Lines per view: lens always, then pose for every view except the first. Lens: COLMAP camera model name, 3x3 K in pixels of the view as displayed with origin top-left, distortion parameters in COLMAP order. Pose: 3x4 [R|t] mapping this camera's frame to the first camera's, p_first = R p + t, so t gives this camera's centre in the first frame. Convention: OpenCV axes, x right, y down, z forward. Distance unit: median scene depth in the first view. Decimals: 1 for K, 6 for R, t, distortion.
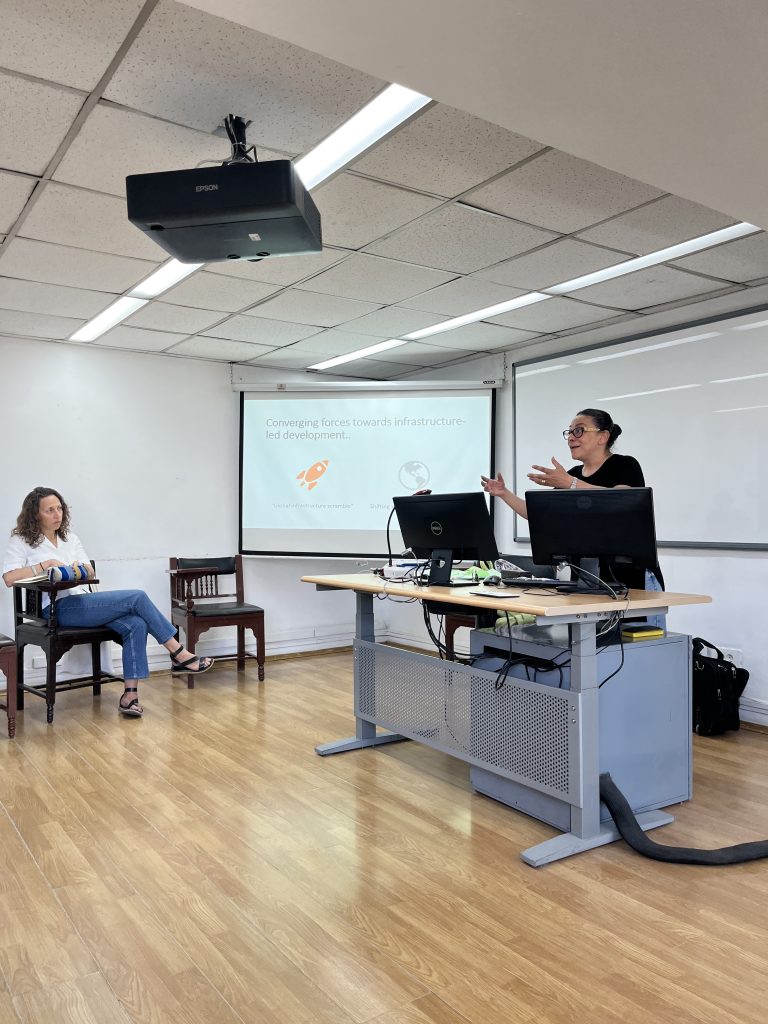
lens RADIAL K [[804.9, 0, 384.0], [0, 804.9, 512.0], [0, 0, 1]] dist [0.032471, -0.005824]
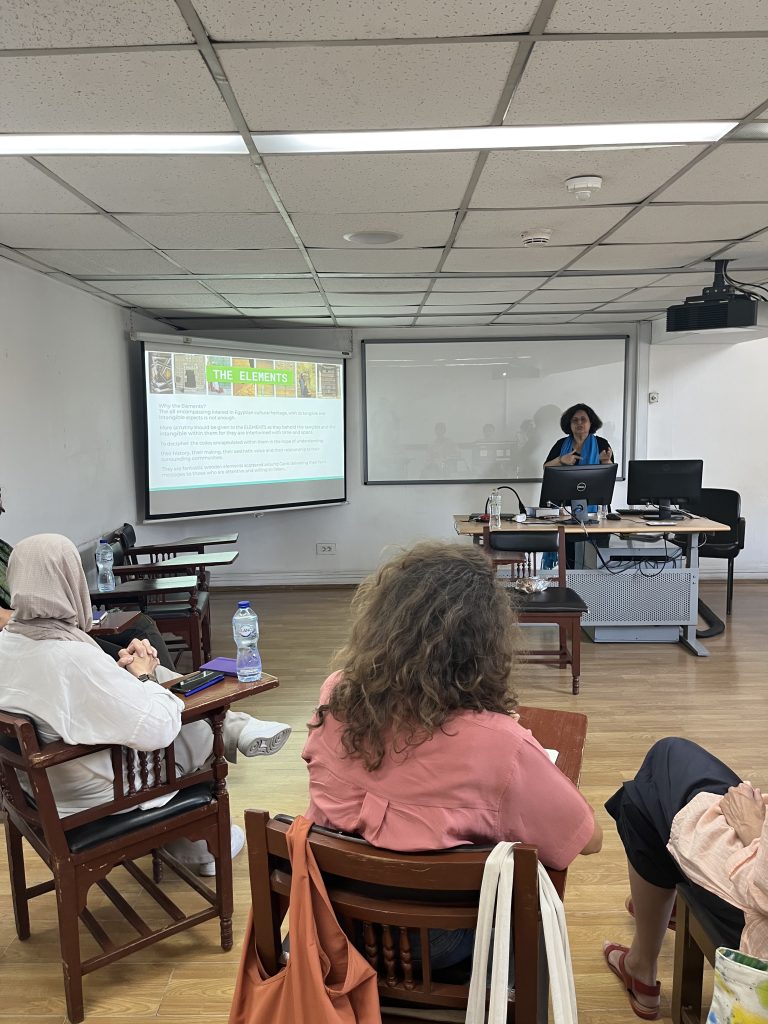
lens RADIAL K [[804.9, 0, 384.0], [0, 804.9, 512.0], [0, 0, 1]] dist [0.032471, -0.005824]
pose [[0.562621, -0.109976, 0.819368, -1.477398], [0.006418, 0.991663, 0.128695, -0.139521], [-0.826690, -0.067147, 0.558636, 0.454614]]
